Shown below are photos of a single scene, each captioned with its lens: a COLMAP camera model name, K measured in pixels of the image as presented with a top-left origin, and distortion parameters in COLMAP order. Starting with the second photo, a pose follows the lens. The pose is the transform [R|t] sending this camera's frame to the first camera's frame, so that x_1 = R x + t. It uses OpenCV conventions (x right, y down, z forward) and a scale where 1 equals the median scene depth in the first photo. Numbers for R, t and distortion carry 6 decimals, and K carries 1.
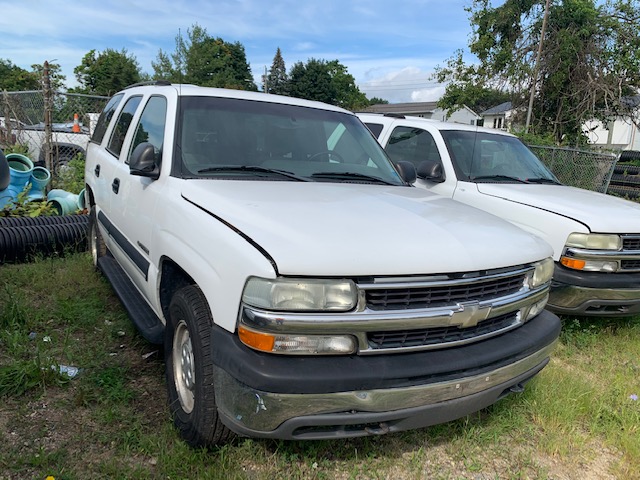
lens RADIAL K [[504.1, 0, 320.9], [0, 504.1, 240.5], [0, 0, 1]] dist [0.026894, -0.012087]
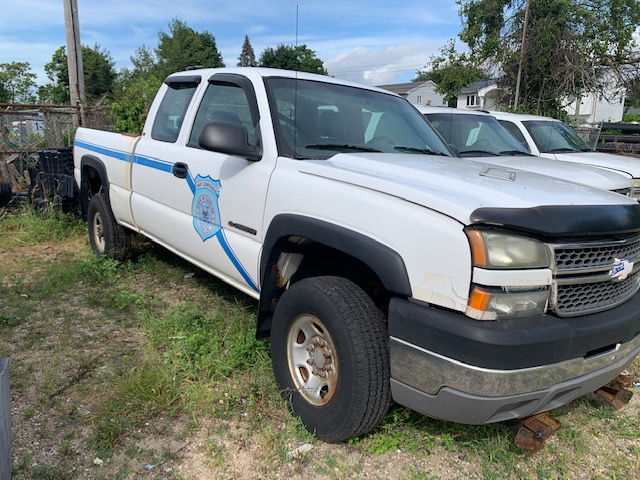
lens RADIAL K [[504.1, 0, 320.1], [0, 504.1, 240.6], [0, 0, 1]] dist [0.026894, -0.012087]
pose [[0.995850, -0.067906, 0.060600, -0.080045], [0.065945, 0.997250, 0.033805, 0.008502], [-0.062729, -0.029669, 0.997589, -0.082439]]
